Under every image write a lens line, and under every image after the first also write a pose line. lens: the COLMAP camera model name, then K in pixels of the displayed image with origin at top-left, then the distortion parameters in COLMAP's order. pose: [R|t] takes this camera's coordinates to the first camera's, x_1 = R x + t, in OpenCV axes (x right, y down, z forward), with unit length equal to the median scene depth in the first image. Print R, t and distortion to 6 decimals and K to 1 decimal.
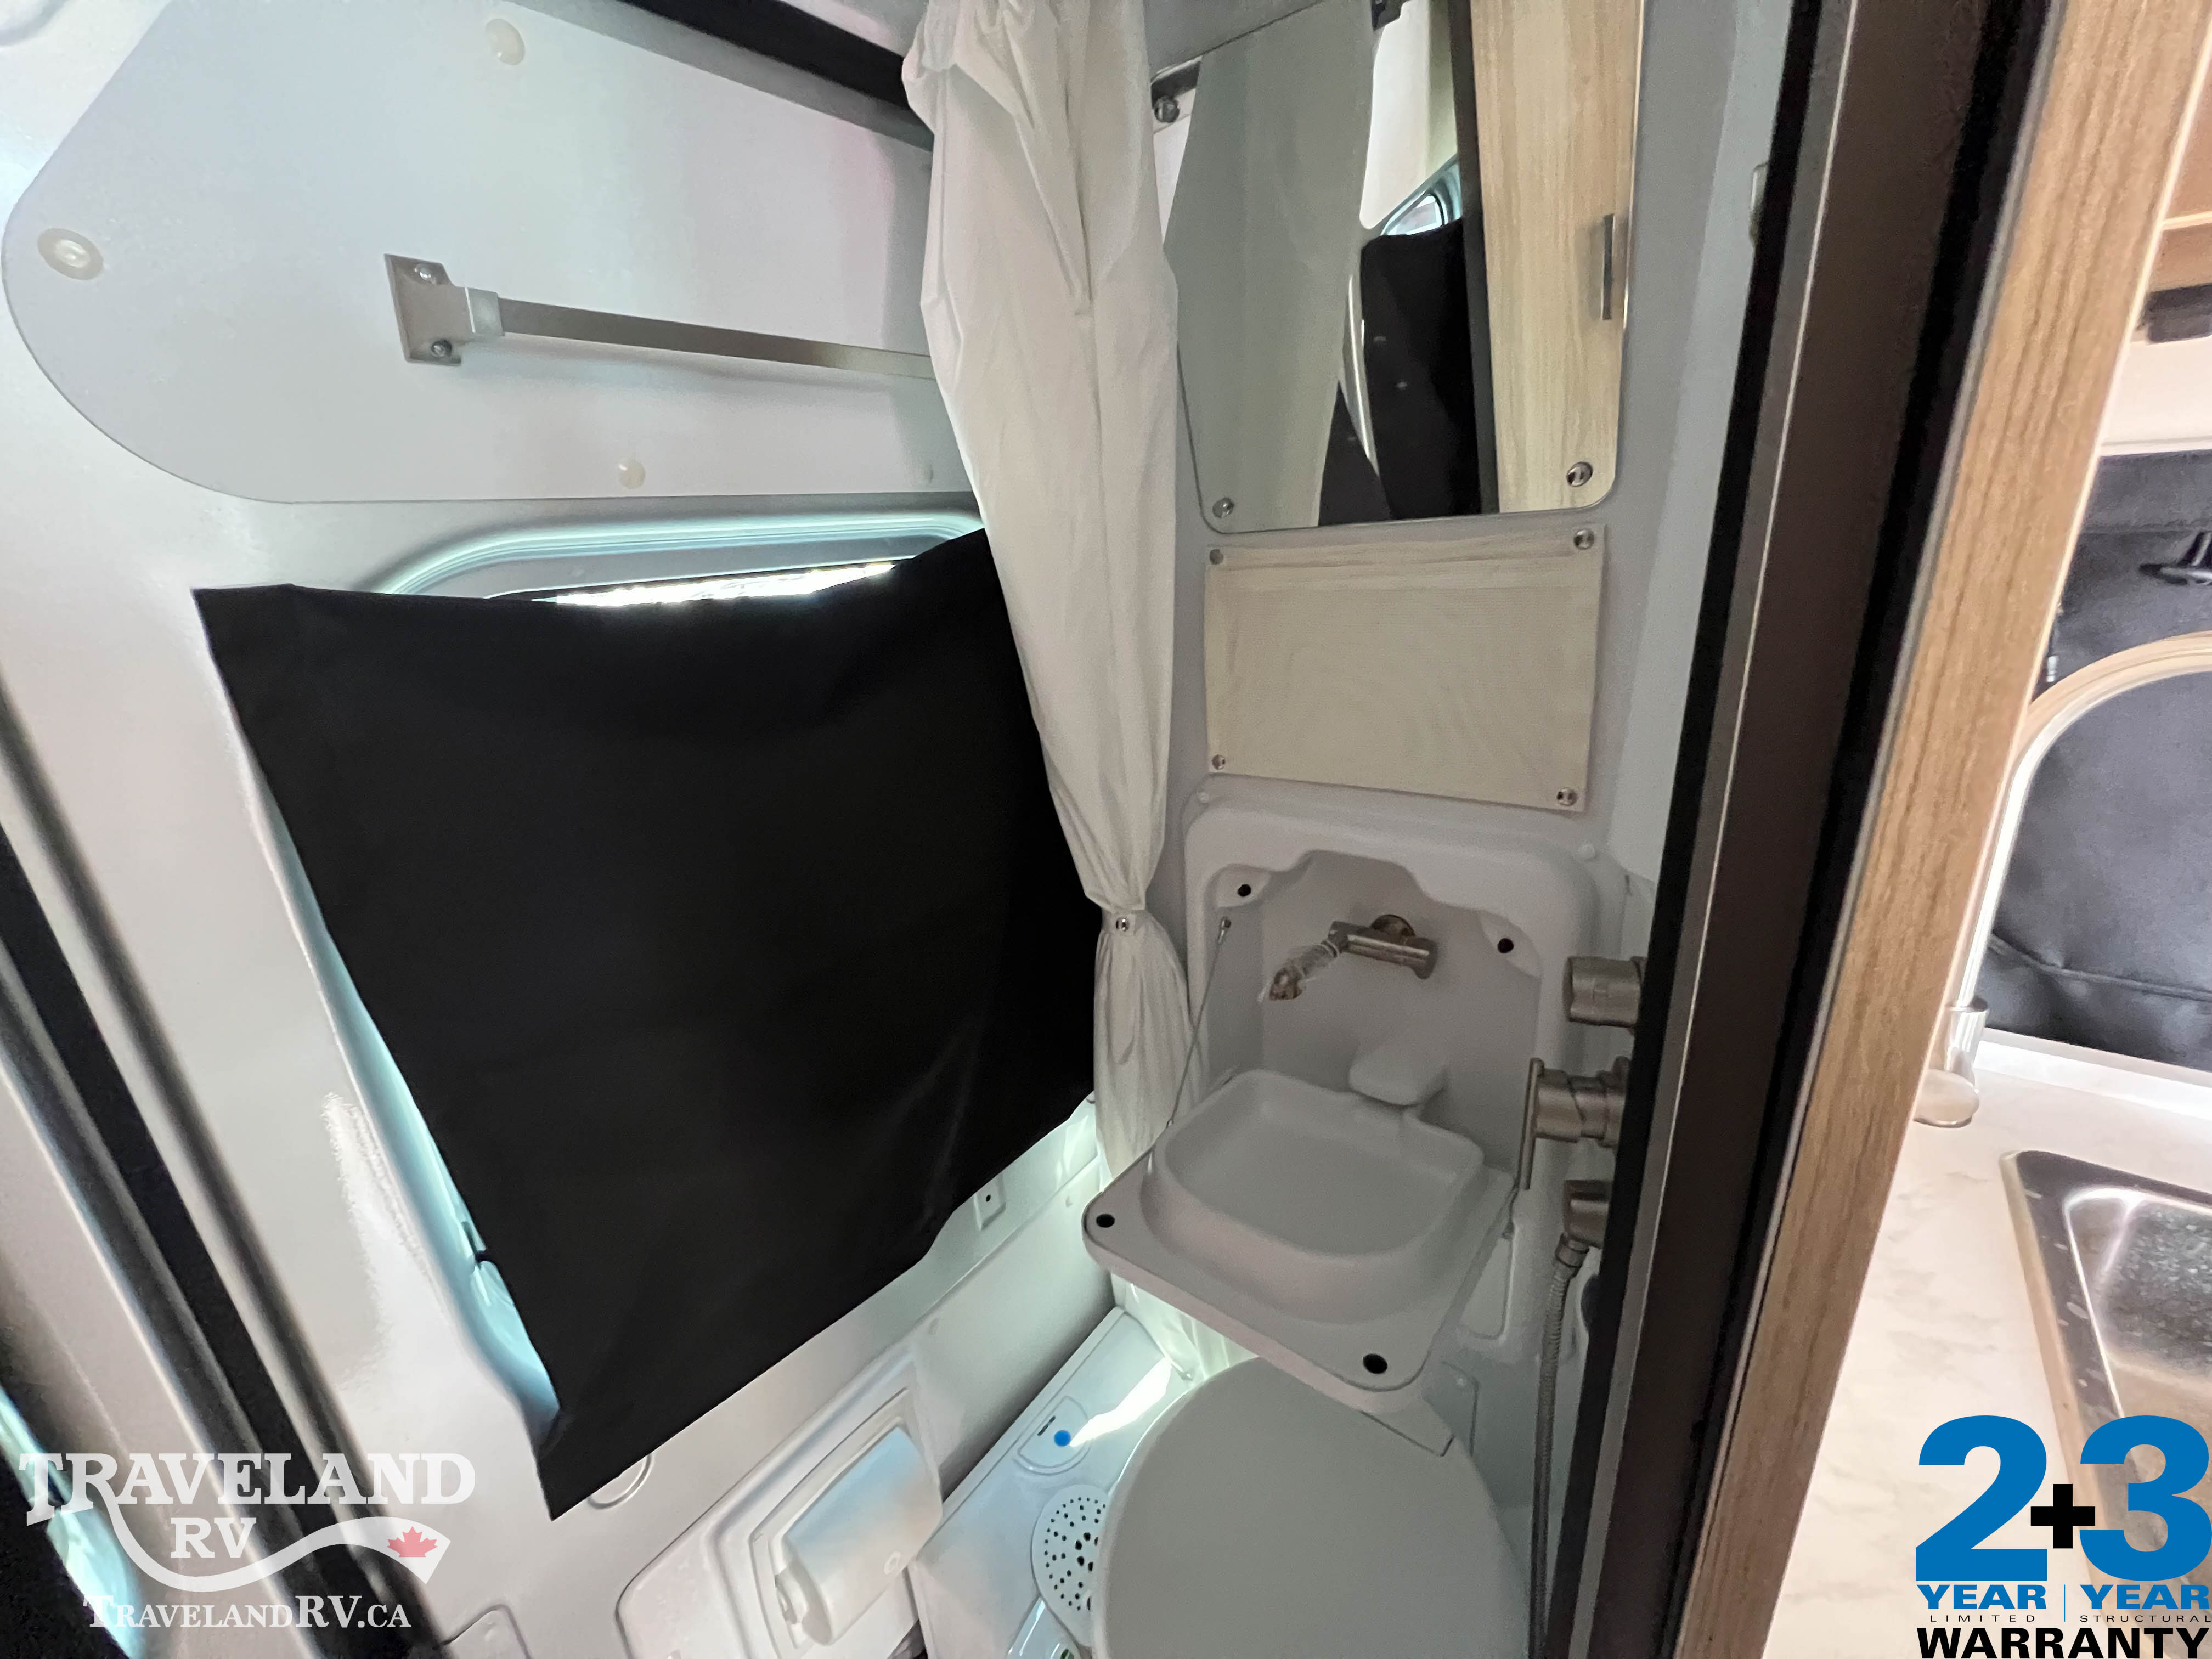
lens RADIAL K [[884.6, 0, 1102.3], [0, 884.6, 829.9], [0, 0, 1]] dist [-0.000108, 0.000319]
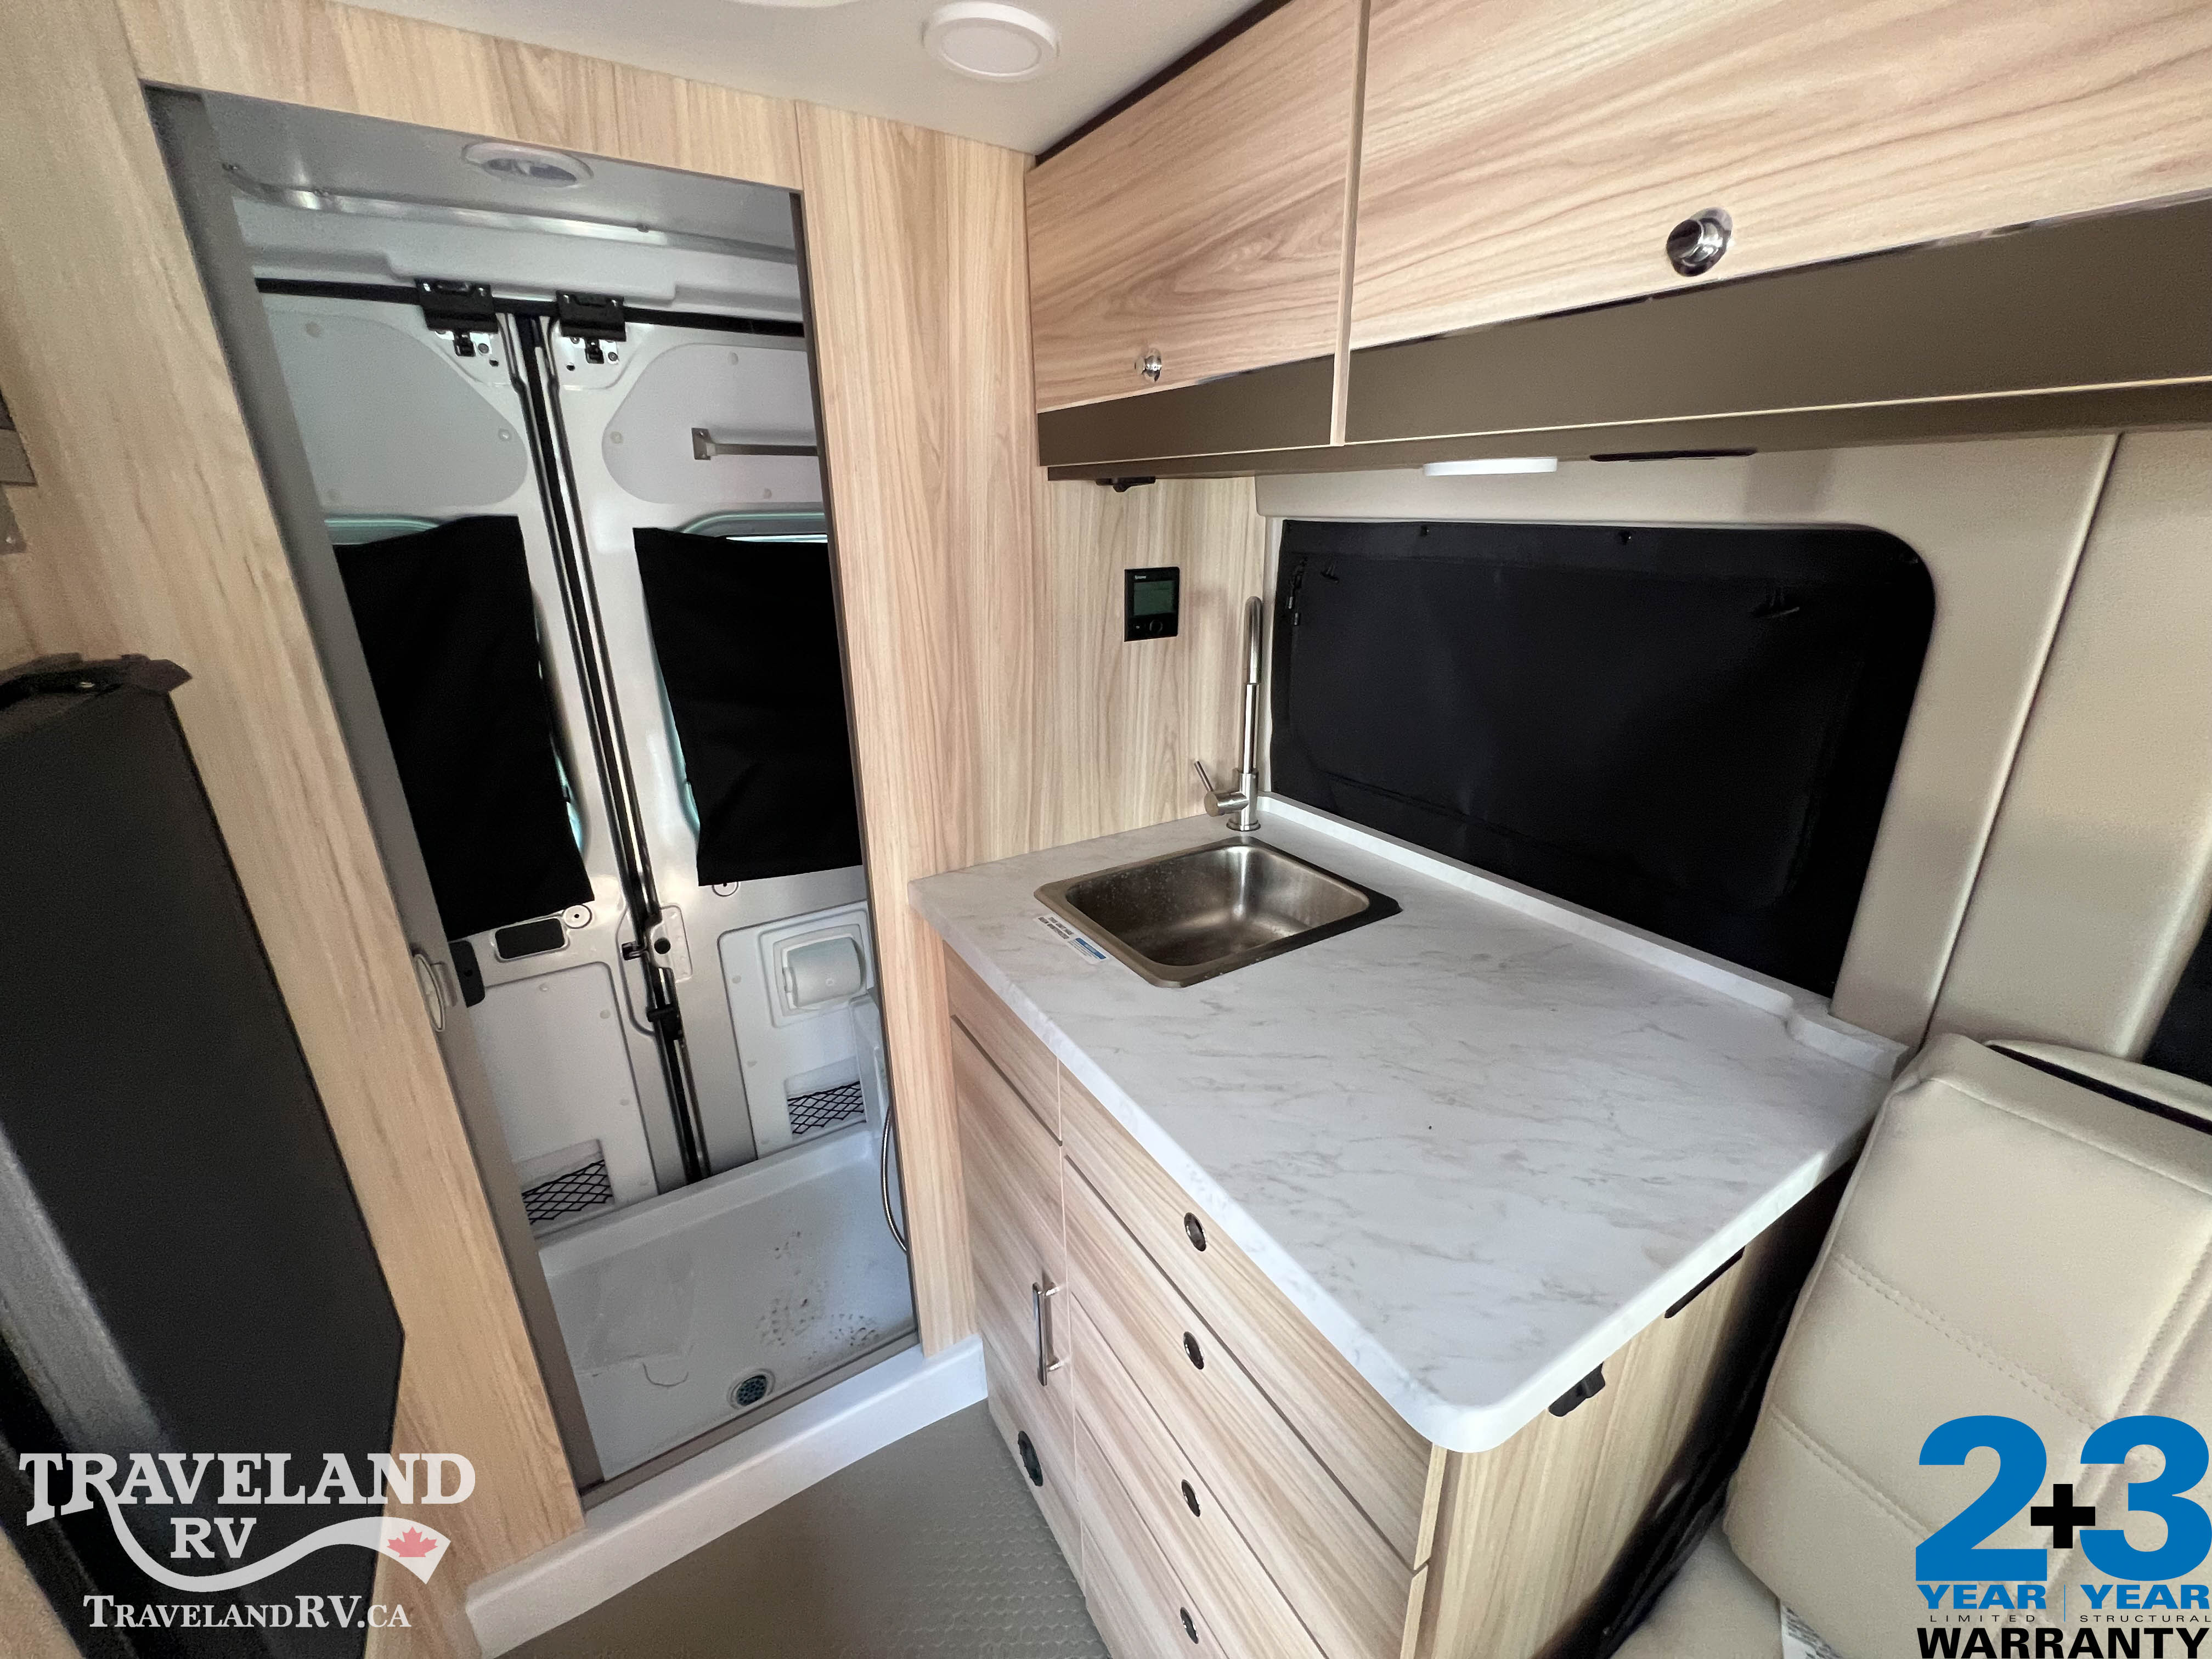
lens RADIAL K [[889.0, 0, 1109.0], [0, 889.0, 827.2], [0, 0, 1]] dist [-0.000841, -0.000004]
pose [[0.938747, 0.170869, -0.299261, 1.049244], [-0.159476, 0.985235, 0.062282, 0.196649], [0.305484, -0.010742, 0.952137, -0.935577]]
